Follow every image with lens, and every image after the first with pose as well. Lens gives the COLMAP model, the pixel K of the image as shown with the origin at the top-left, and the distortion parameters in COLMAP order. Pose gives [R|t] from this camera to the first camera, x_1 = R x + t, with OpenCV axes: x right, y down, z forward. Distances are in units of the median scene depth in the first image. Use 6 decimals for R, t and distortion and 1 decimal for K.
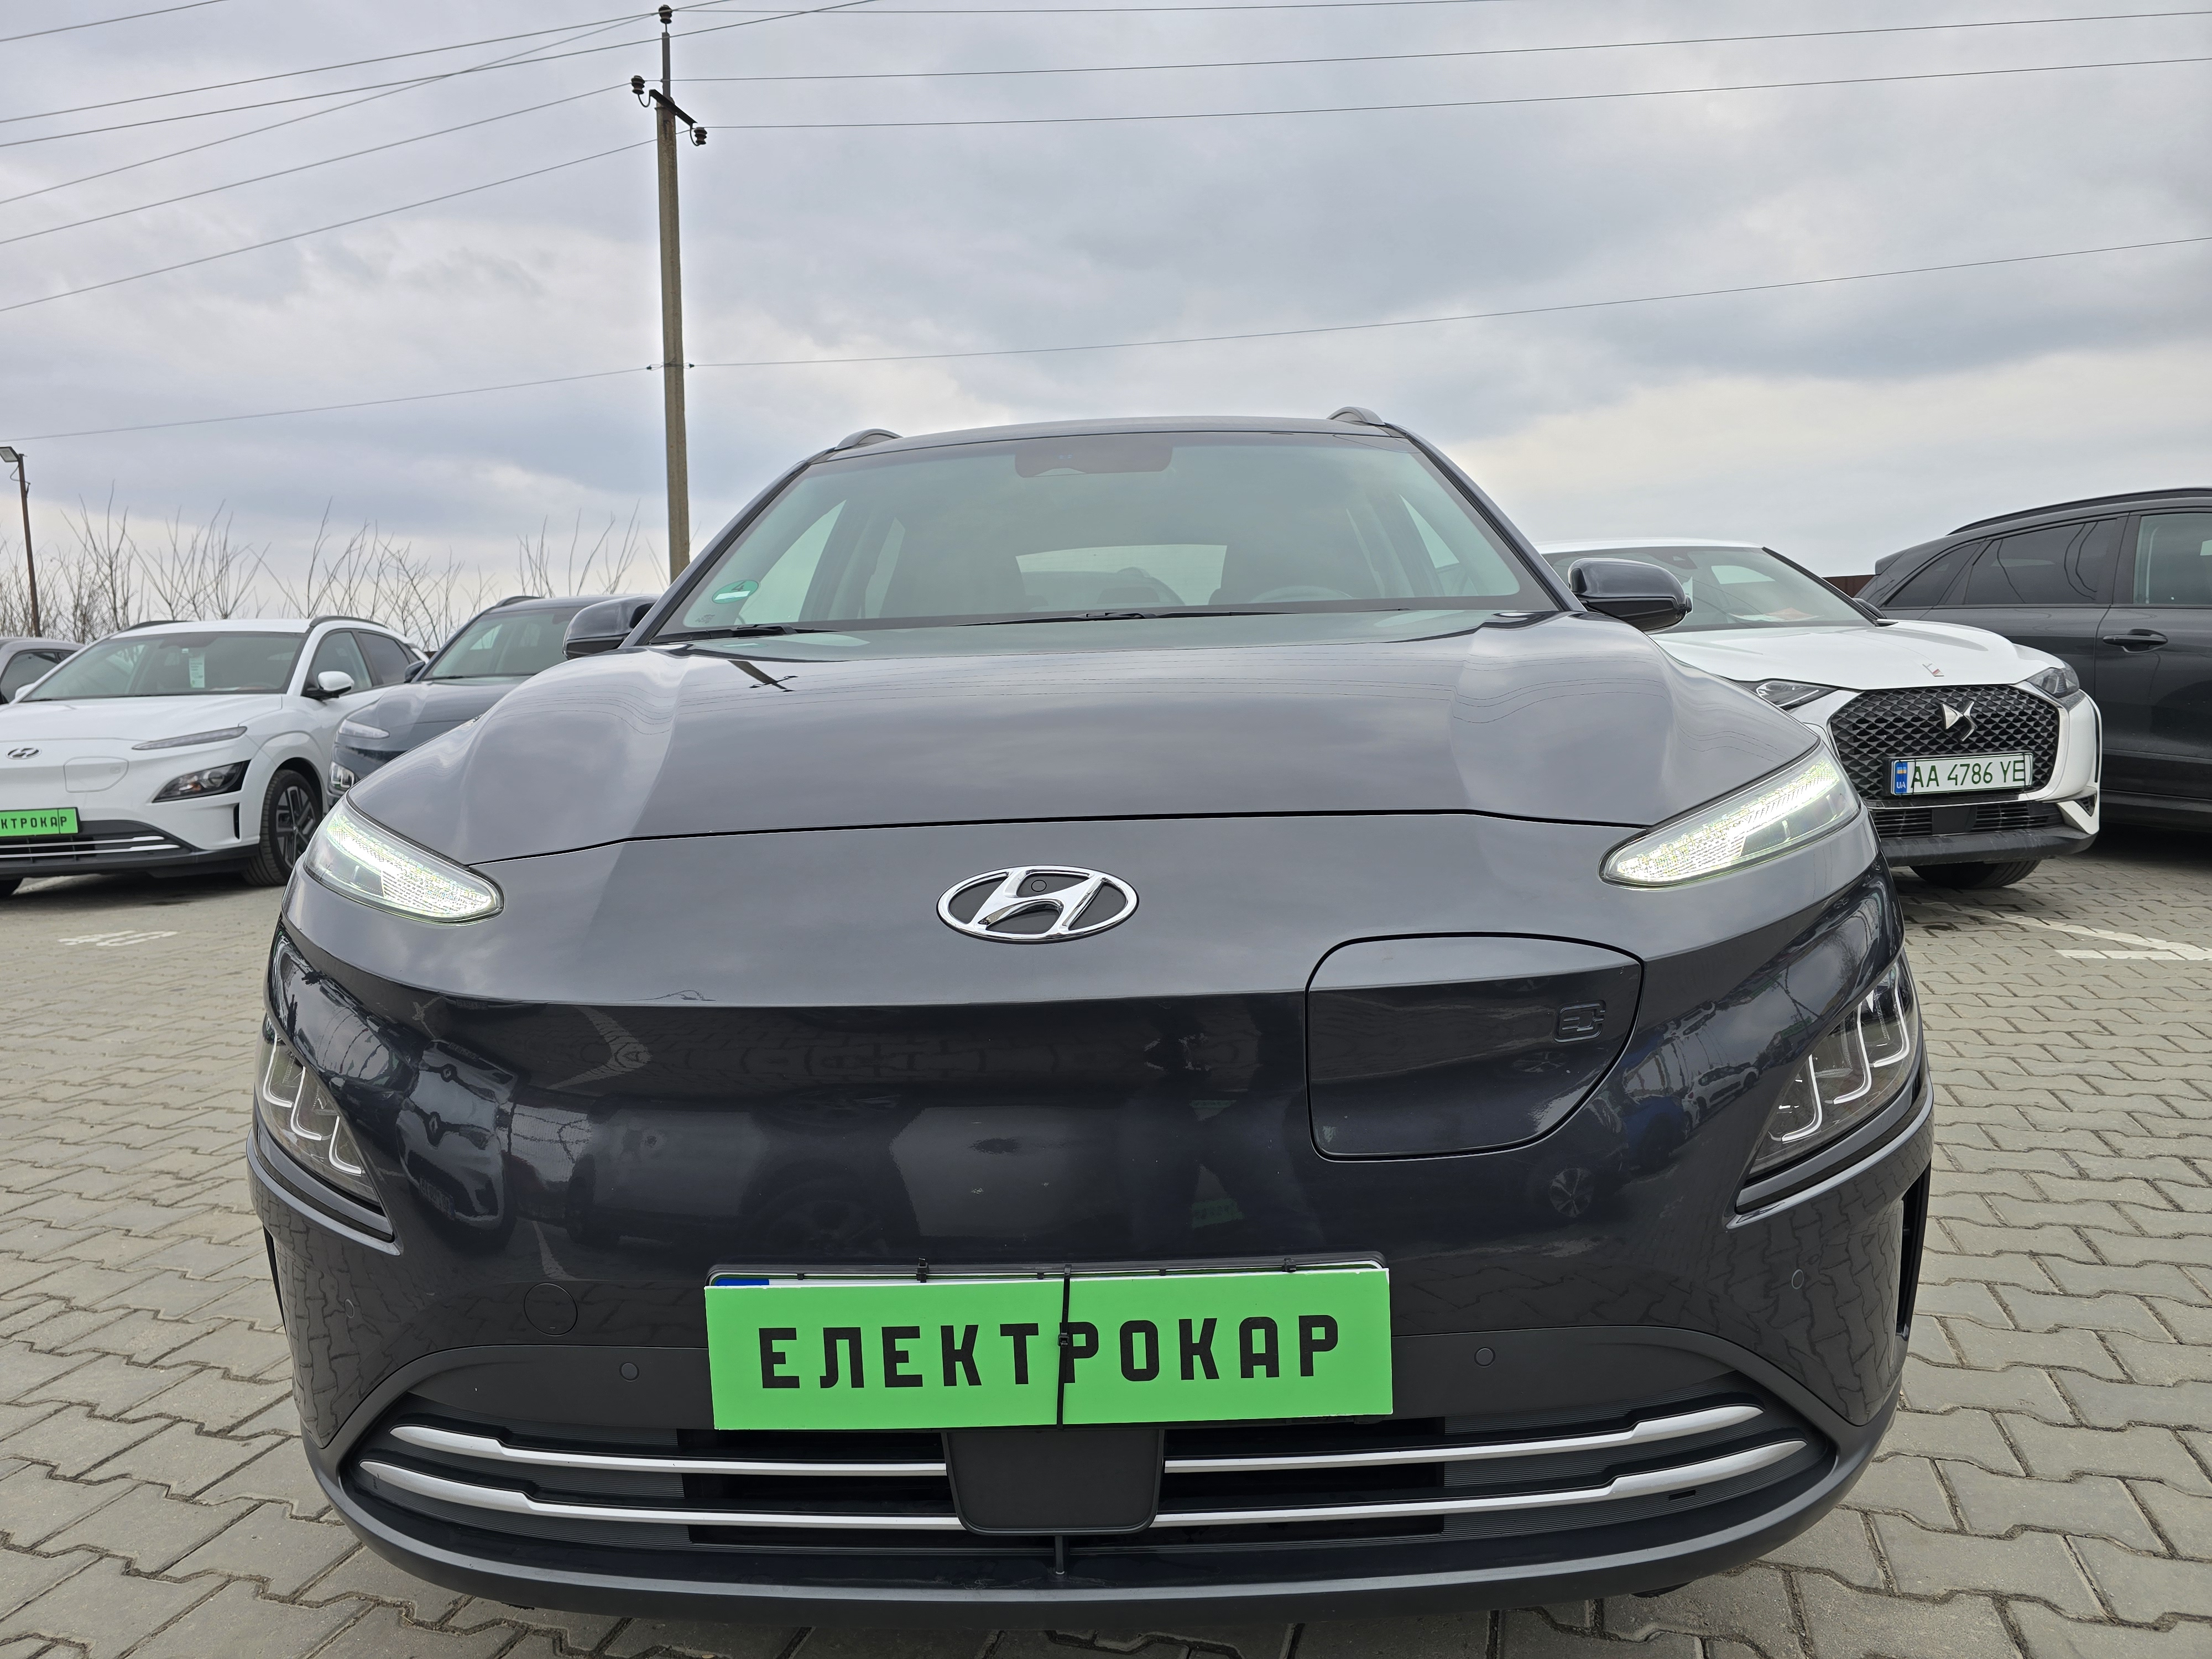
lens RADIAL K [[1464.4, 0, 1080.3], [0, 1464.4, 867.0], [0, 0, 1]] dist [0.052173, -0.043758]
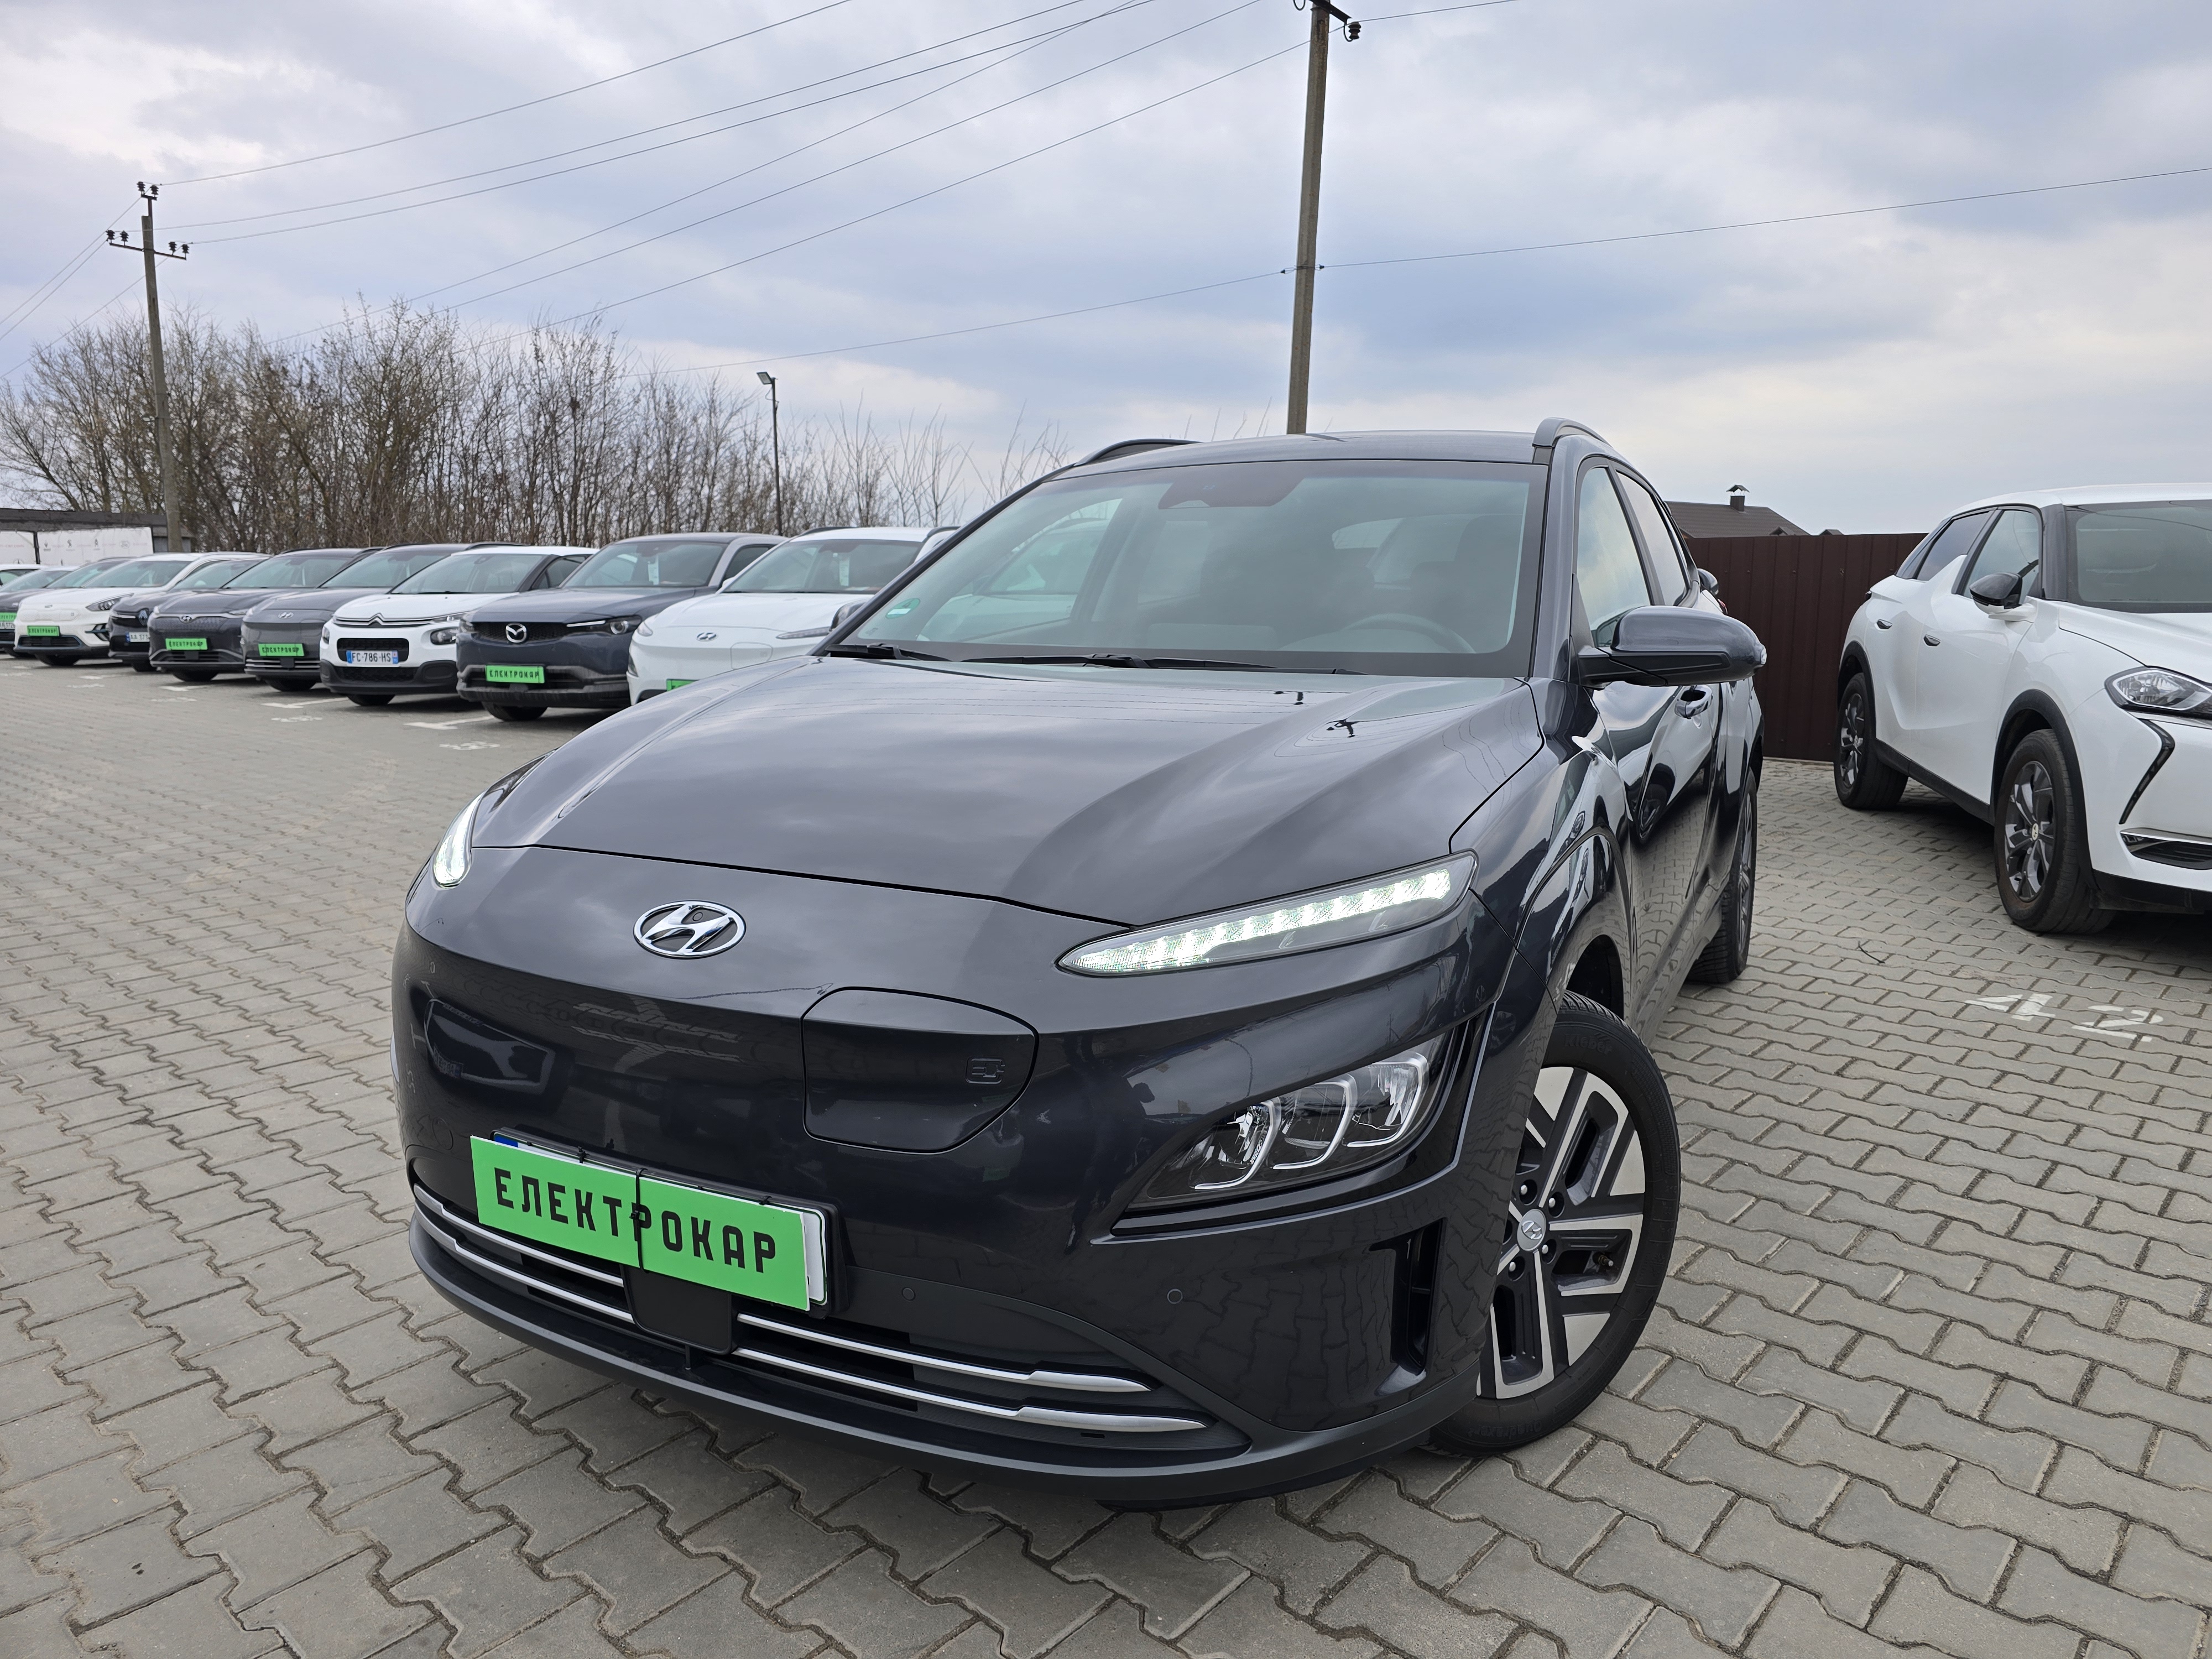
lens RADIAL K [[1464.4, 0, 1106.8], [0, 1464.4, 854.6], [0, 0, 1]] dist [0.052173, -0.043758]
pose [[0.905387, 0.113430, -0.409154, 0.974875], [-0.083403, 0.992392, 0.090565, -0.221351], [0.416314, -0.047872, 0.907960, -0.167758]]
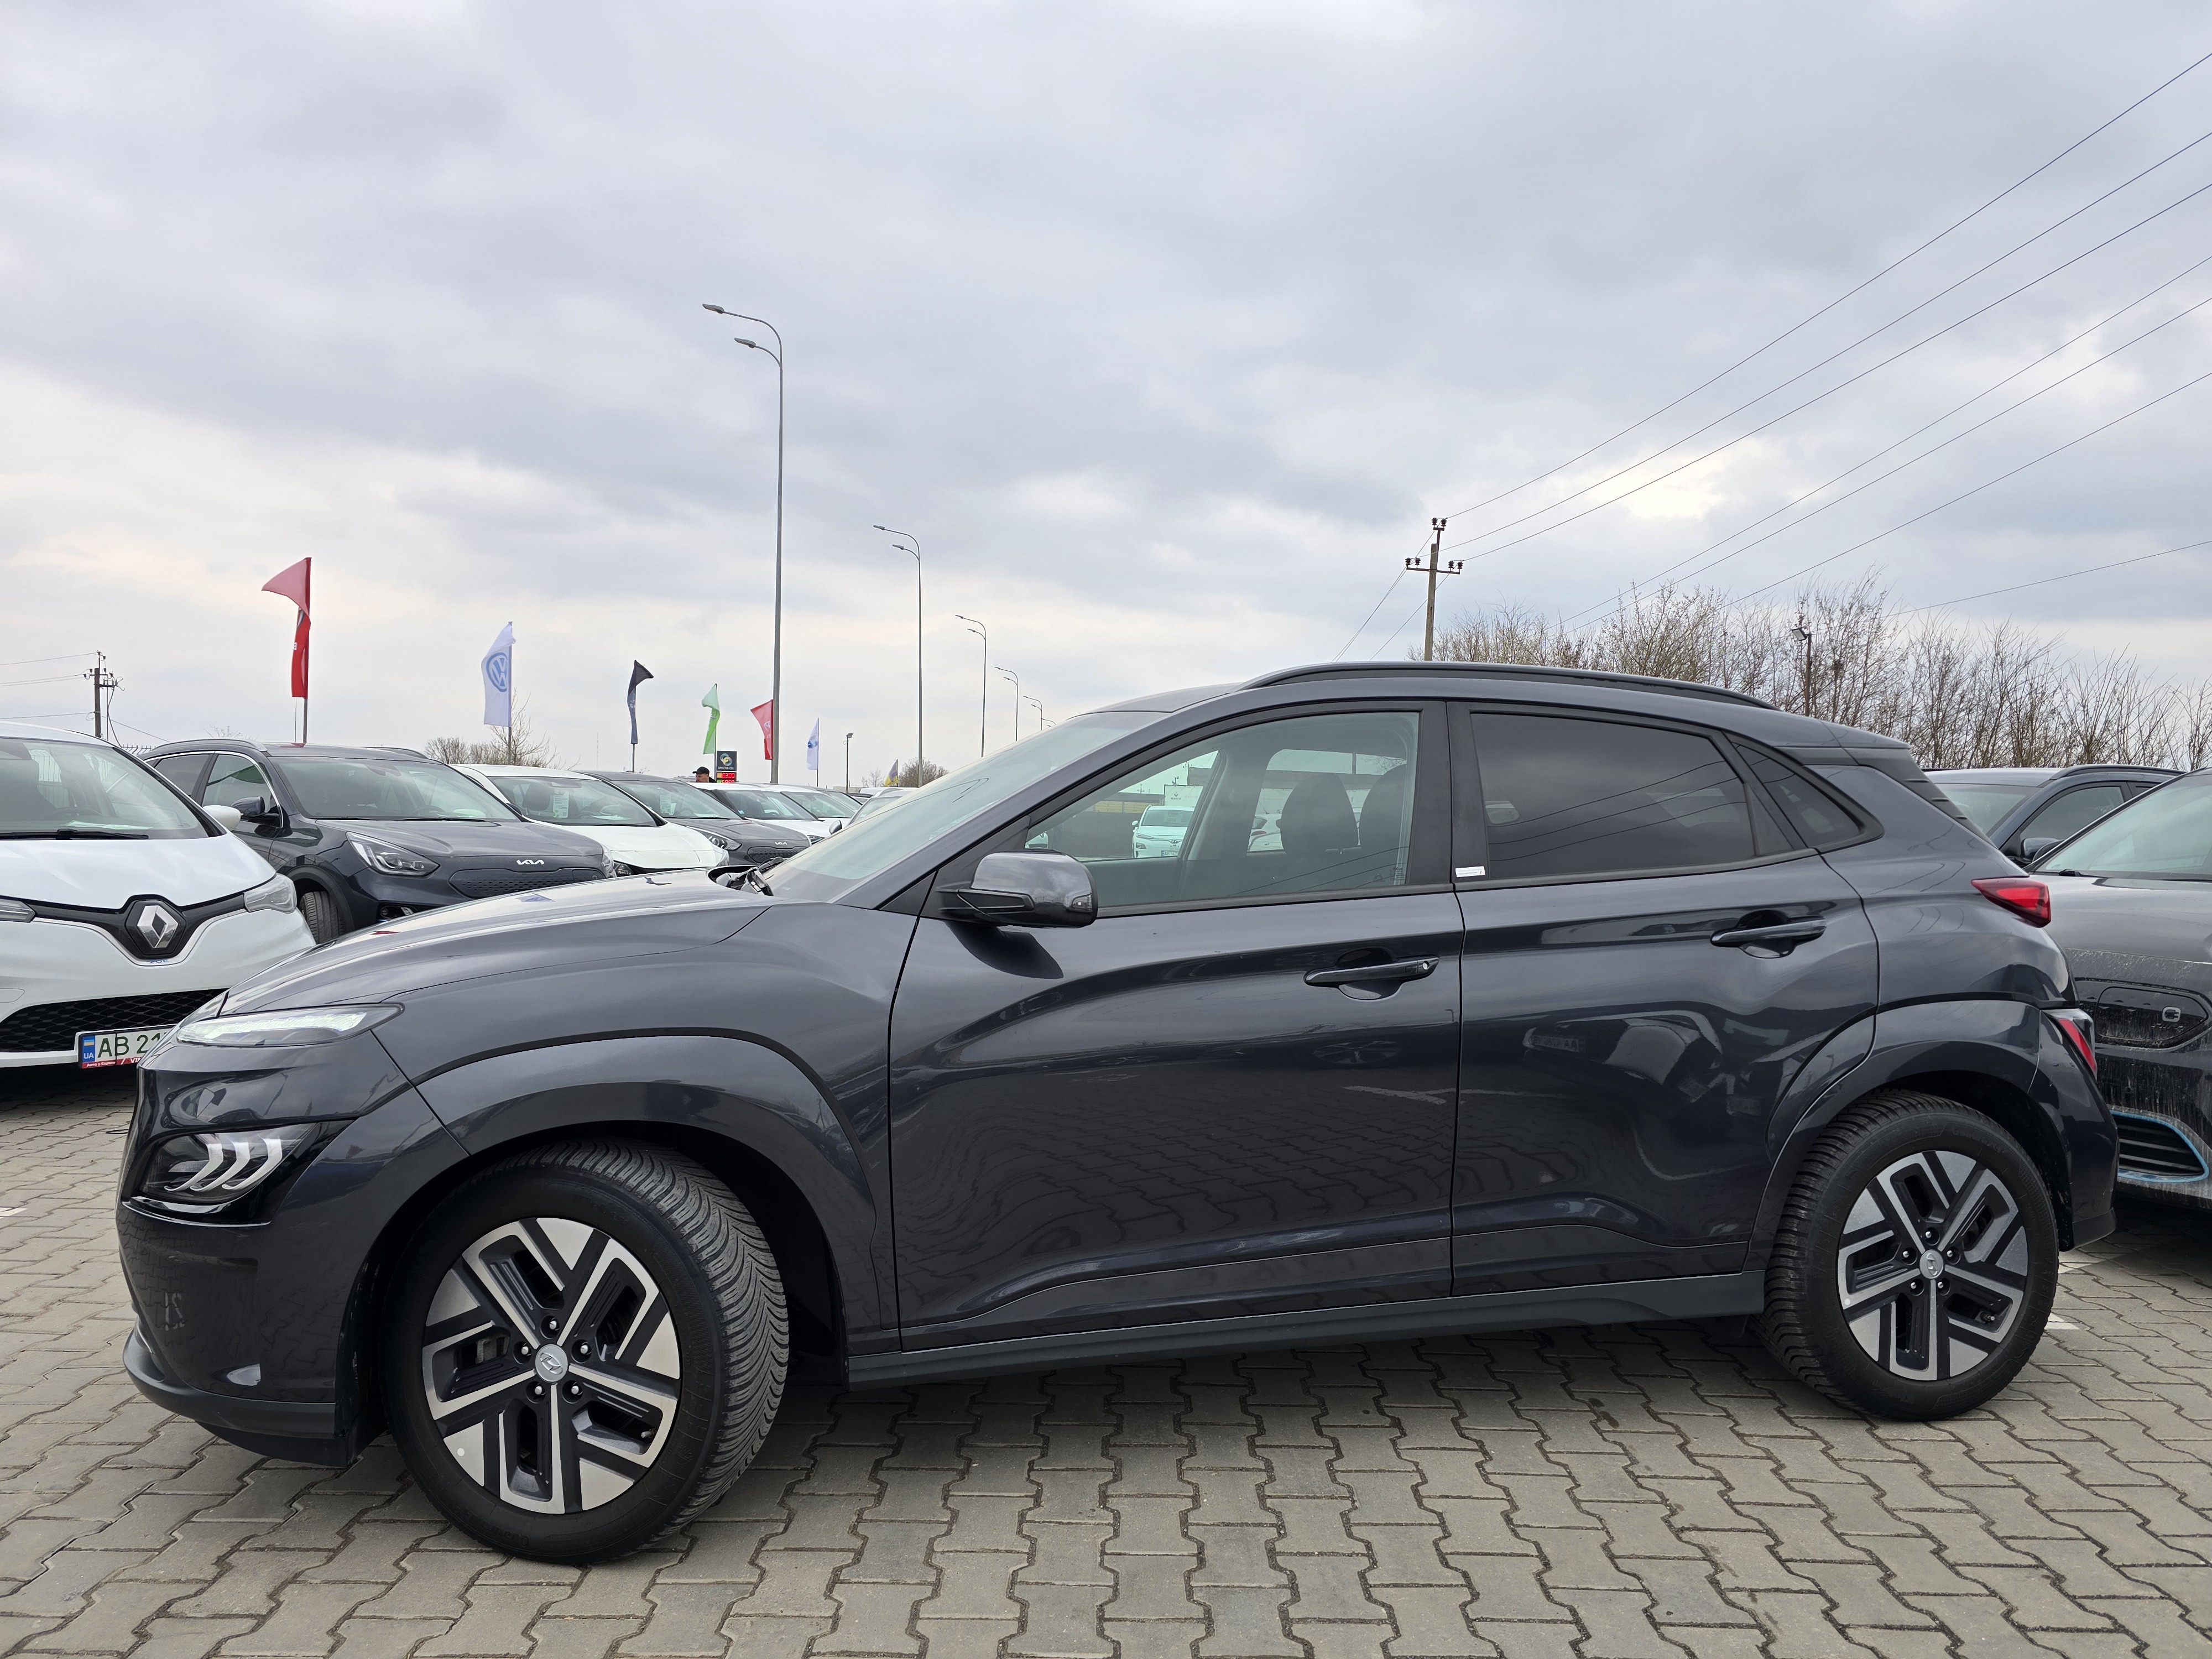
lens RADIAL K [[1464.4, 0, 1116.6], [0, 1464.4, 843.7], [0, 0, 1]] dist [0.052173, -0.043758]
pose [[0.302442, 0.062521, -0.951115, 2.845160], [-0.155179, 0.987764, 0.015585, -0.512495], [0.940451, 0.142879, 0.308443, 1.567959]]
